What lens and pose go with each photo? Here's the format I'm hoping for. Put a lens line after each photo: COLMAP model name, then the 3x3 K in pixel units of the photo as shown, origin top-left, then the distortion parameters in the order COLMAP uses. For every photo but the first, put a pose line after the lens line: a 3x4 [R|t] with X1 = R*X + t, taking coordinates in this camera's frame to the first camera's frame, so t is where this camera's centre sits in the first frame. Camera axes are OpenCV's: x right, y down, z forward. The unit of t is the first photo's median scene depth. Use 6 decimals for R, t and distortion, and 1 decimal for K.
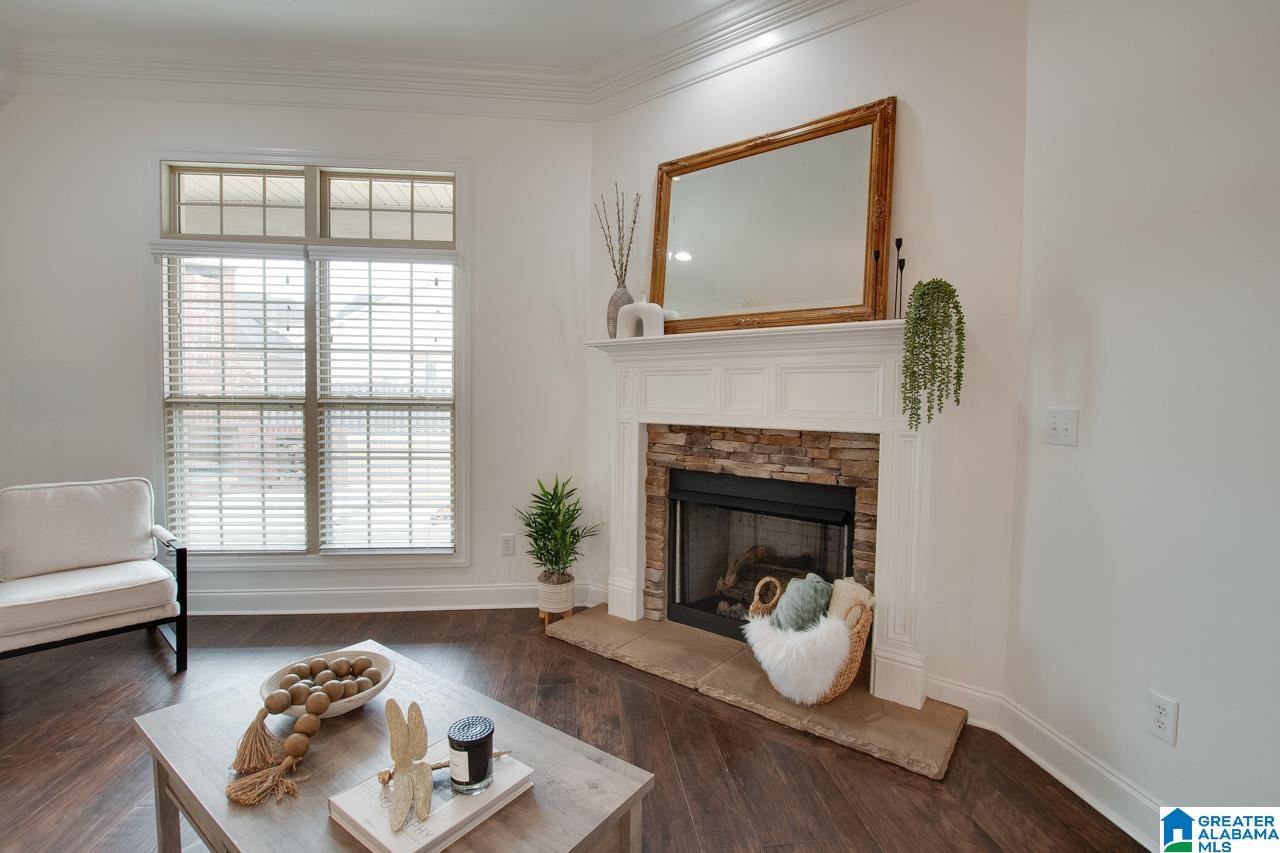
lens RADIAL K [[582.5, 0, 644.9], [0, 582.5, 429.0], [0, 0, 1]] dist [-0.033334, 0.000648]
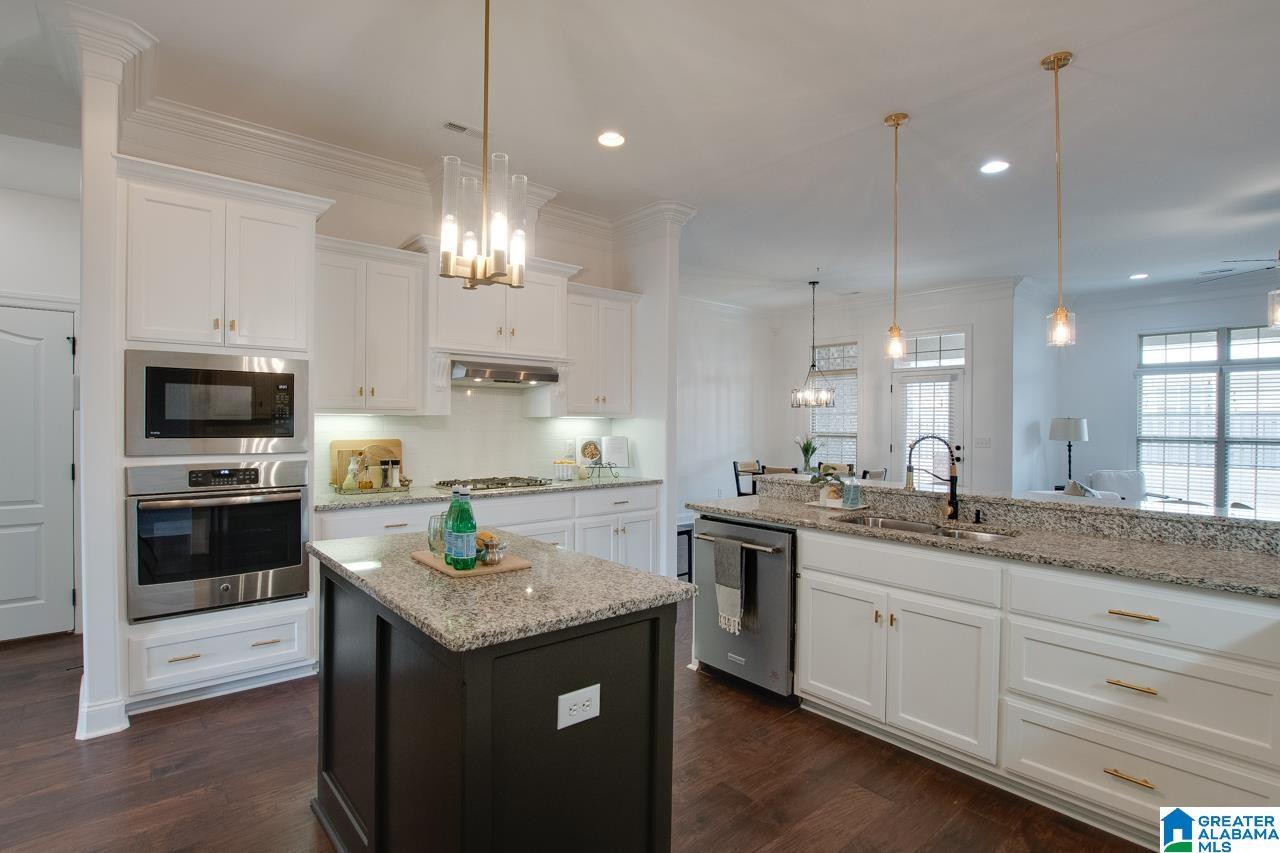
lens RADIAL K [[621.4, 0, 632.4], [0, 621.4, 422.9], [0, 0, 1]] dist [-0.001626, -0.000079]
pose [[0.553683, -0.004833, -0.832713, 0.121088], [-0.043759, 0.998433, -0.034891, 0.068484], [0.831577, 0.055757, 0.552604, -2.248356]]
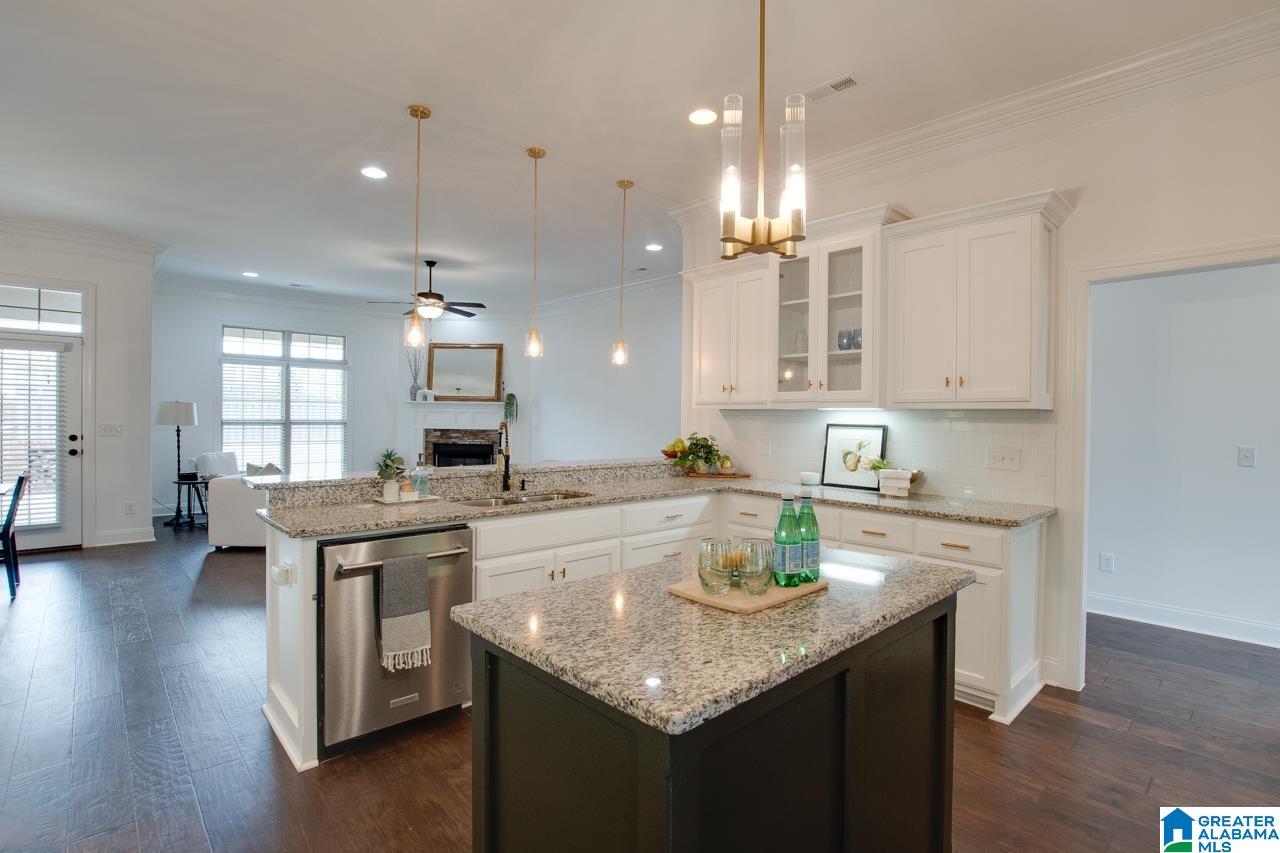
lens RADIAL K [[613.9, 0, 663.0], [0, 613.9, 419.5], [0, 0, 1]] dist [-0.019371, -0.000256]
pose [[0.809580, -0.004237, 0.586995, -0.912687], [0.025787, 0.999265, -0.028352, 0.068165], [-0.586443, 0.038090, 0.809094, -2.422065]]
